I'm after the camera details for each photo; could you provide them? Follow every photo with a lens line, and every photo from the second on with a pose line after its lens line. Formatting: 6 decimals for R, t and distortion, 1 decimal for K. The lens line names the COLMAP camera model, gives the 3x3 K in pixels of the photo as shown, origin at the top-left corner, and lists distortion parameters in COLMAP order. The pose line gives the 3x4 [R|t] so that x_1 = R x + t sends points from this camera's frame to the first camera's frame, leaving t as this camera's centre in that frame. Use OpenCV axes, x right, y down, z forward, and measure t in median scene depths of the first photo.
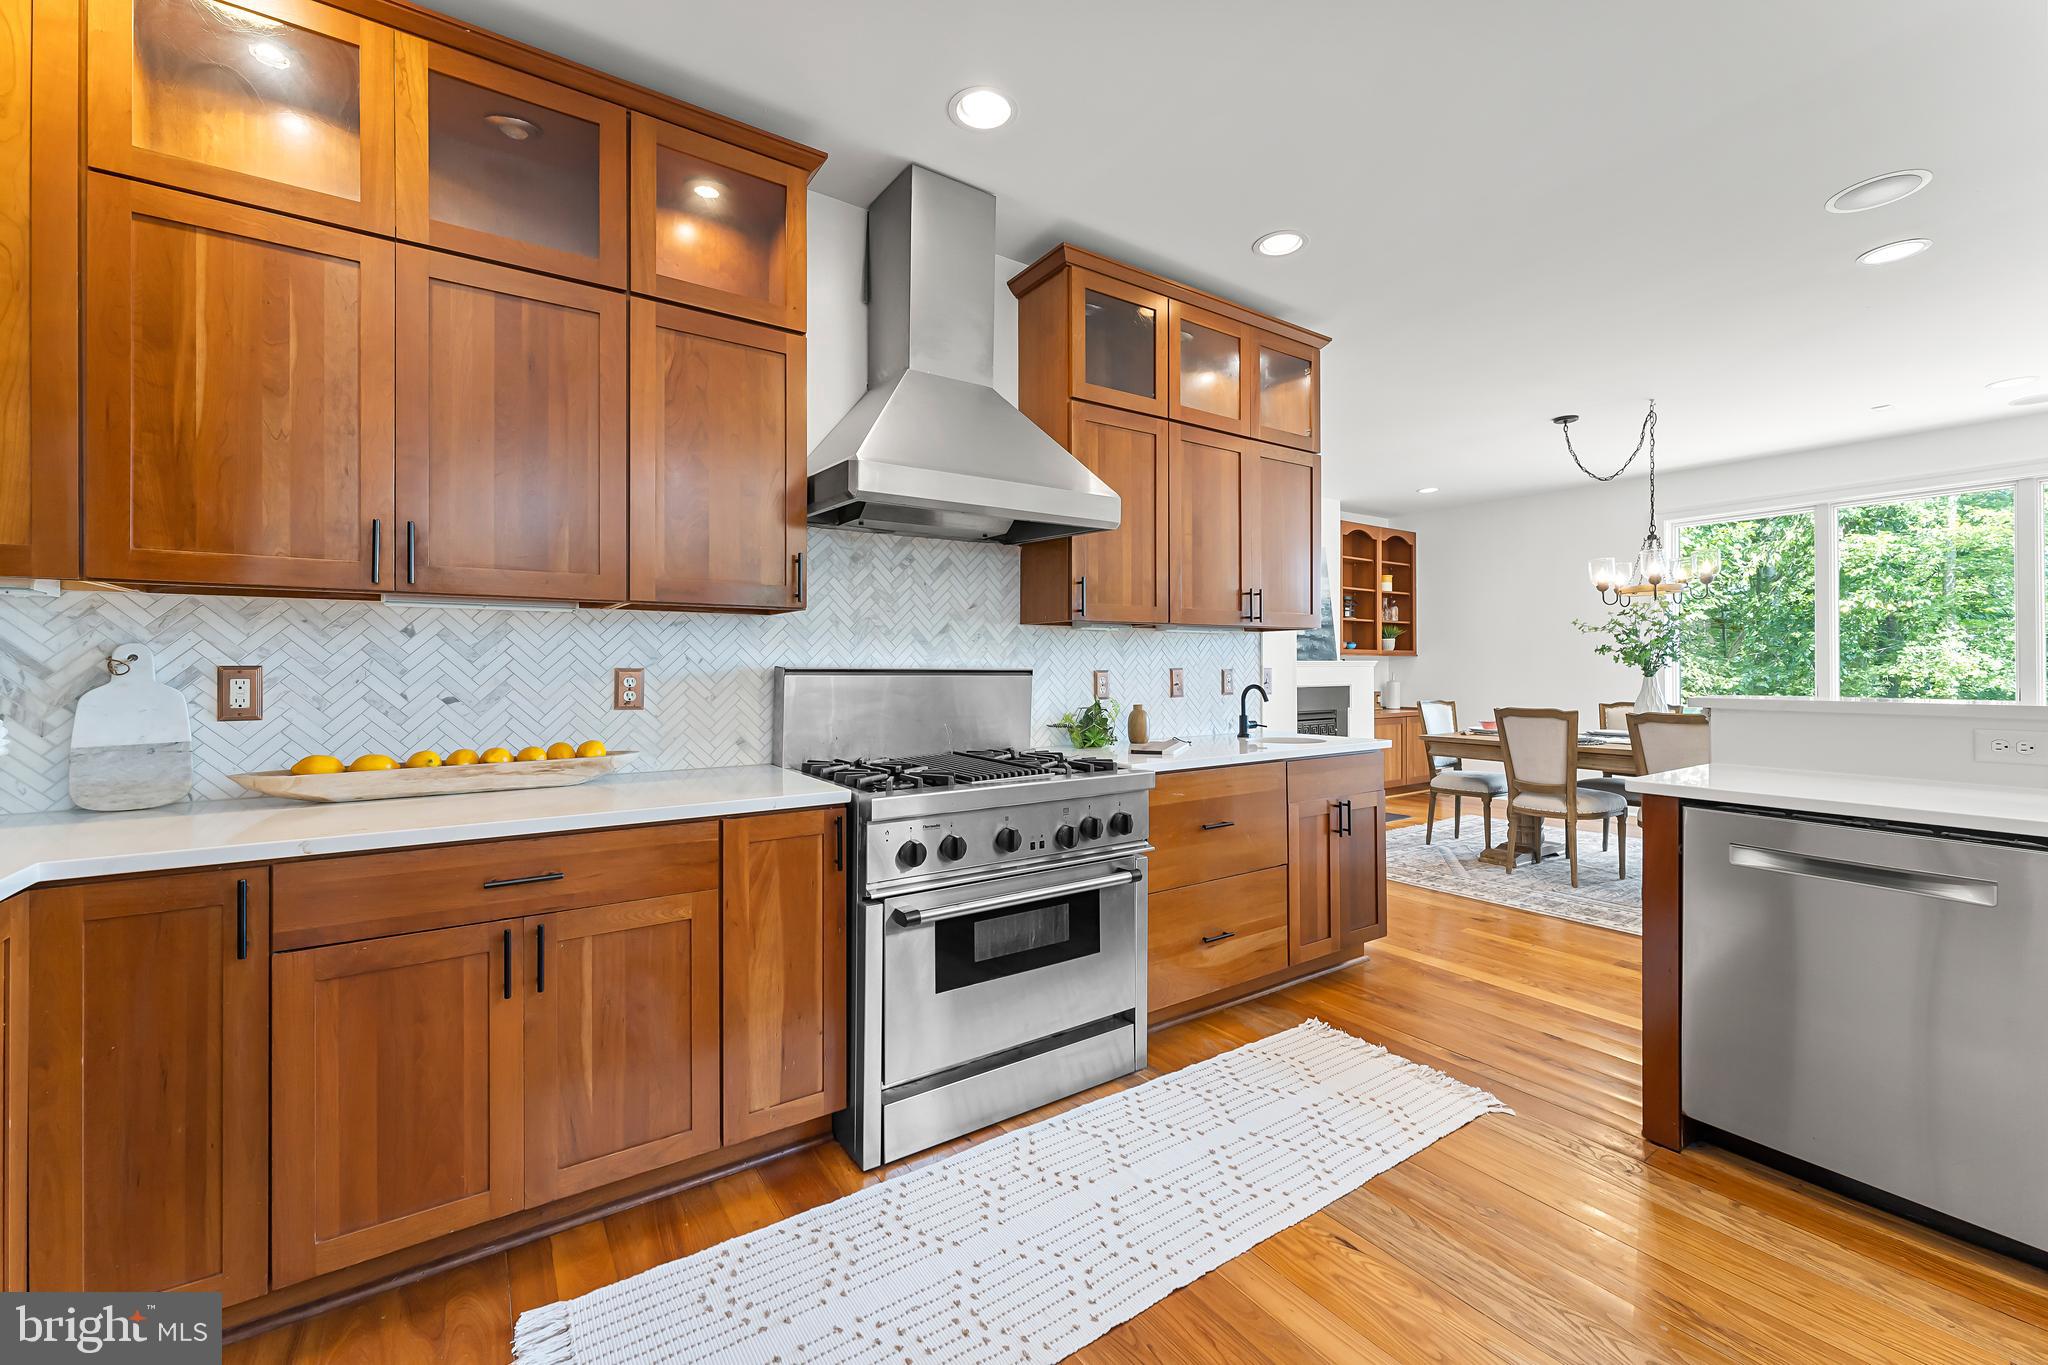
lens RADIAL K [[824.0, 0, 1020.7], [0, 824.0, 669.1], [0, 0, 1]] dist [0.000969, 0.000089]
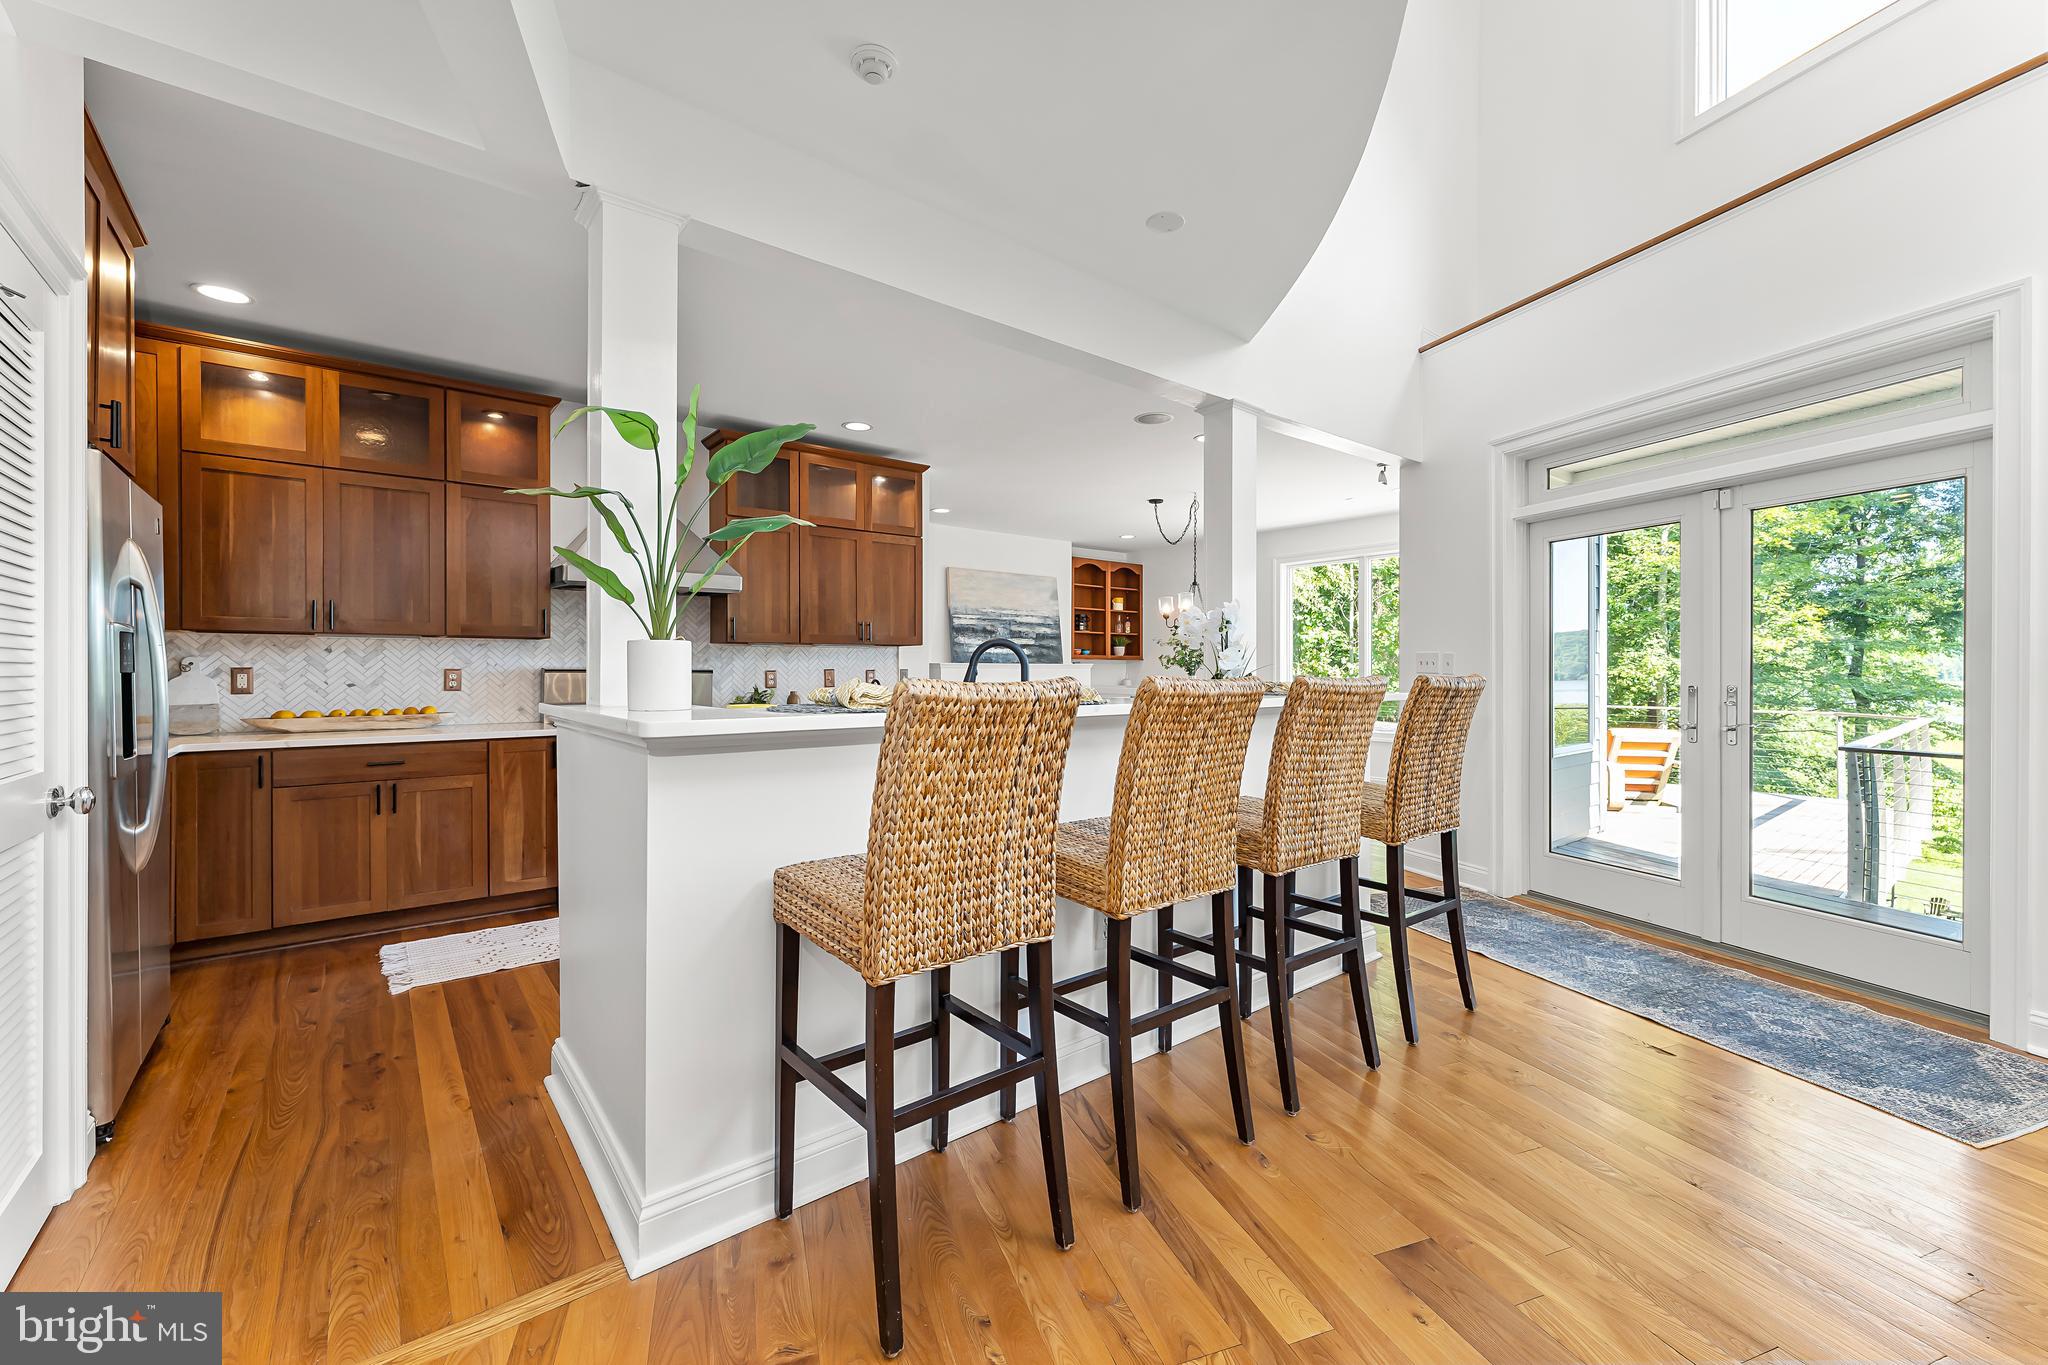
lens RADIAL K [[818.1, 0, 1025.3], [0, 818.1, 675.7], [0, 0, 1]] dist [0.000387, -0.000062]
pose [[0.996331, 0.002548, 0.085549, 0.748595], [-0.003302, 0.999957, 0.008678, -0.006922], [-0.085524, -0.008928, 0.996296, -1.089630]]
